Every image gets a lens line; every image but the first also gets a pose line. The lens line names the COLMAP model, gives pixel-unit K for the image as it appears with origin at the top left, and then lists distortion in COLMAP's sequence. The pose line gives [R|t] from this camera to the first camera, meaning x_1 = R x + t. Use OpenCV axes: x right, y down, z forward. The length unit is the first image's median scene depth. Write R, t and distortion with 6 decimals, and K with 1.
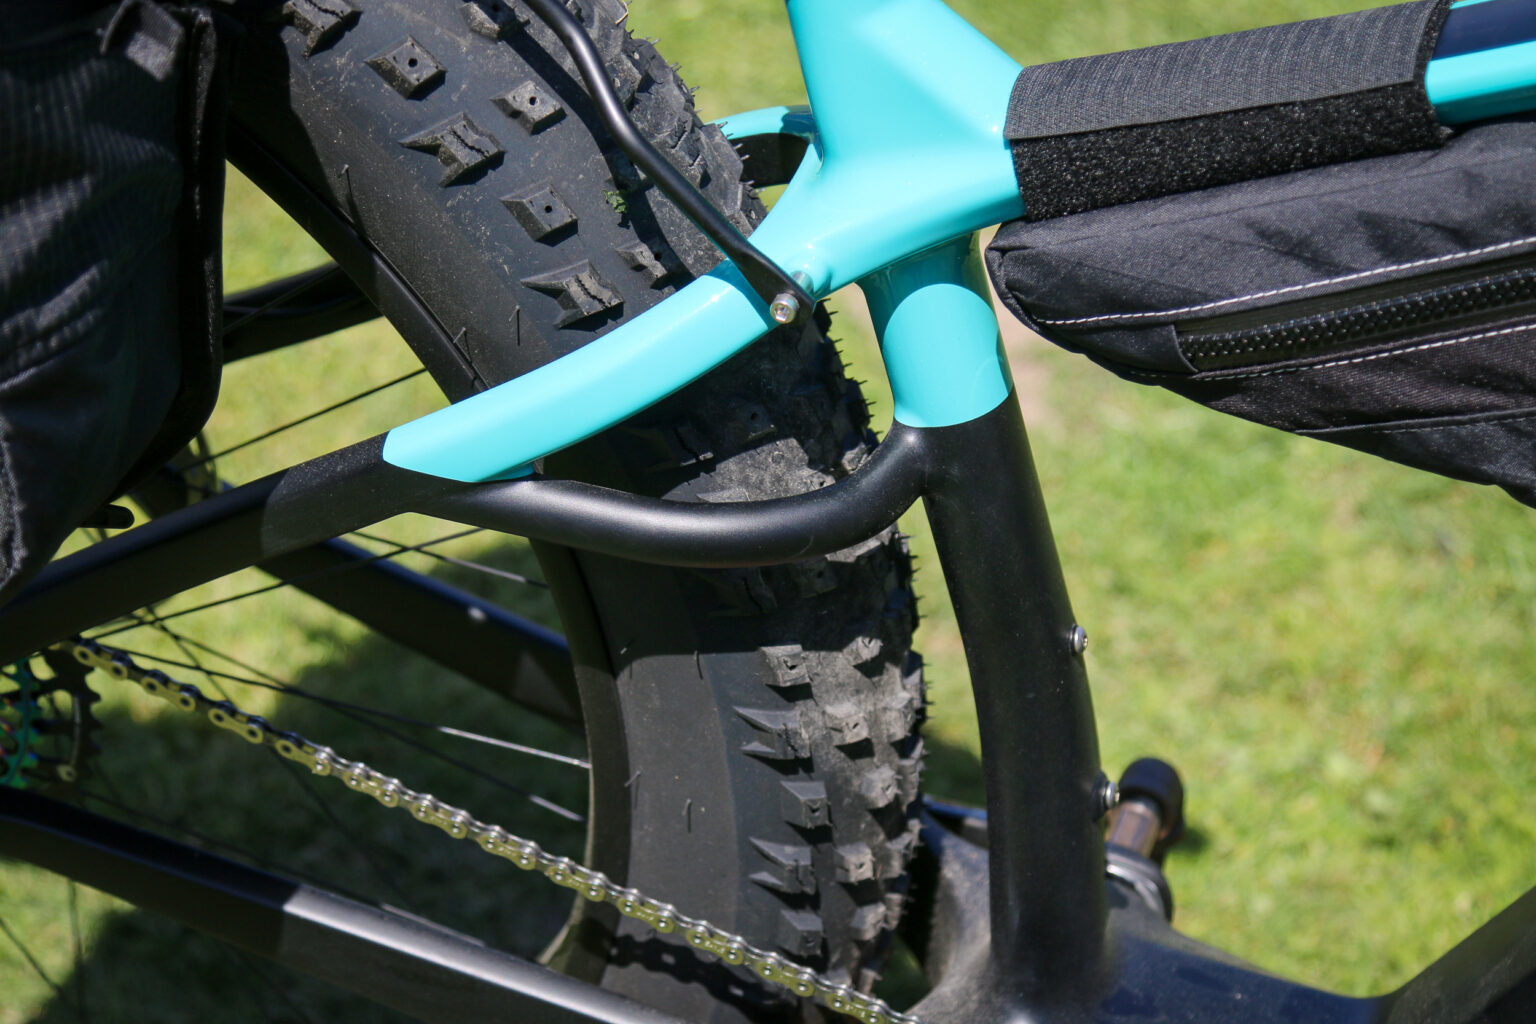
lens RADIAL K [[3718.5, 0, 768.8], [0, 3718.5, 511.8], [0, 0, 1]] dist [0.160209, 0.000000]
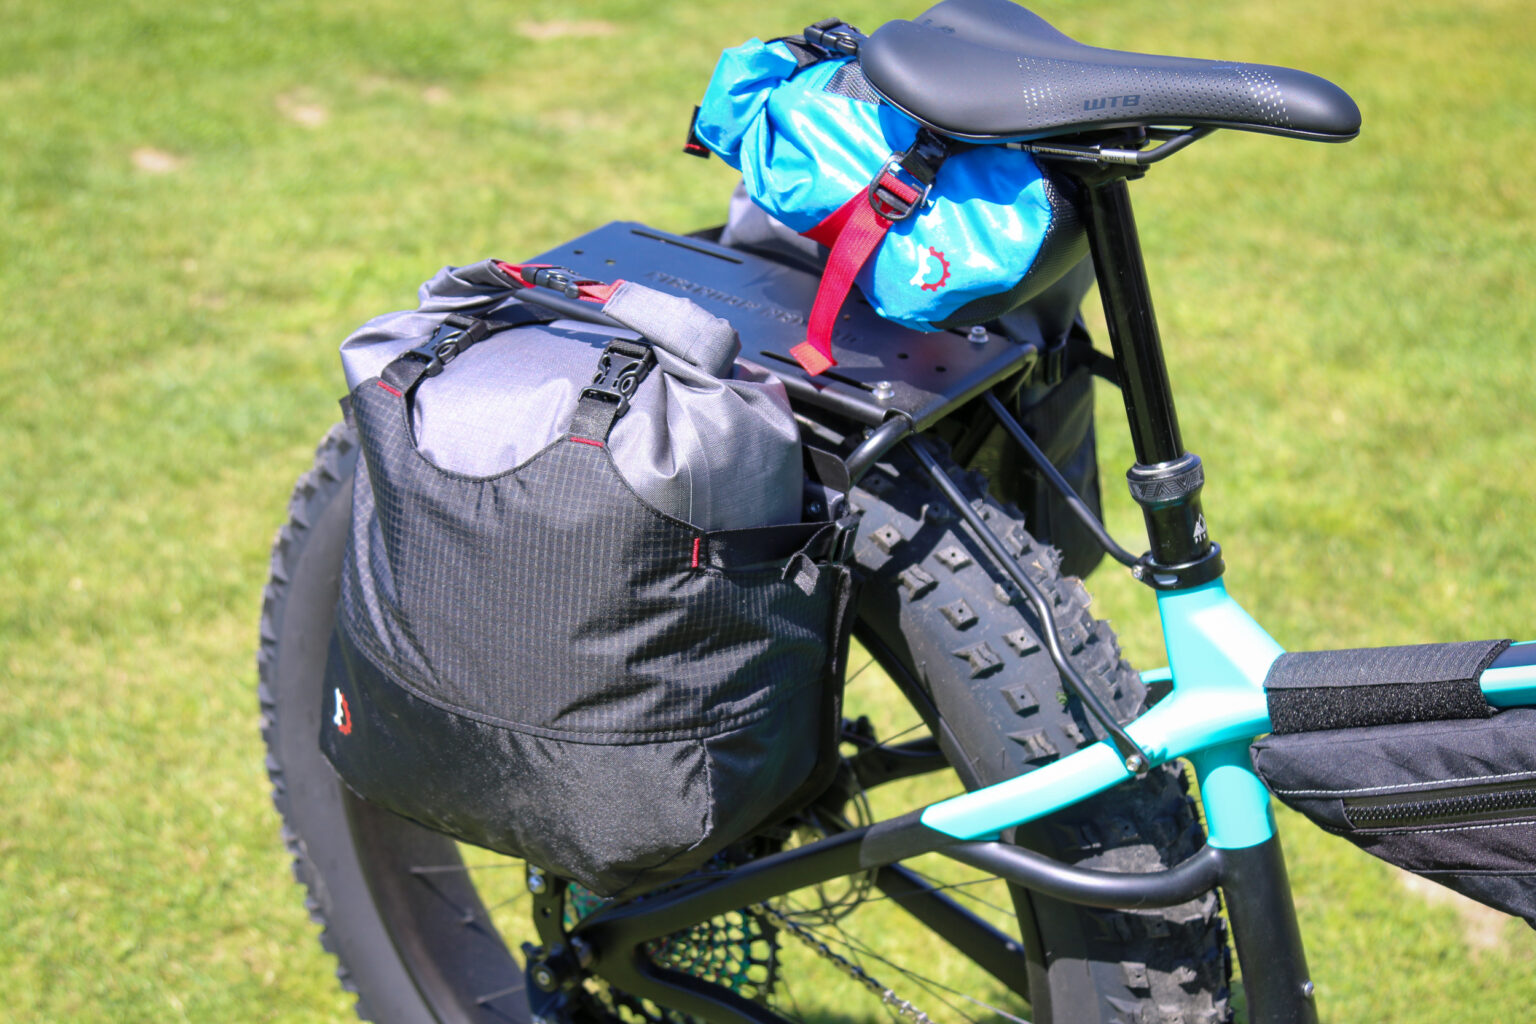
lens RADIAL K [[2840.8, 0, 767.8], [0, 2840.8, 511.6], [0, 0, 1]] dist [0.081323, 0.000000]
pose [[0.945515, 0.103133, -0.308813, 0.252061], [-0.161282, 0.972316, -0.169088, 0.090446], [0.282825, 0.209681, 0.935972, -0.390549]]
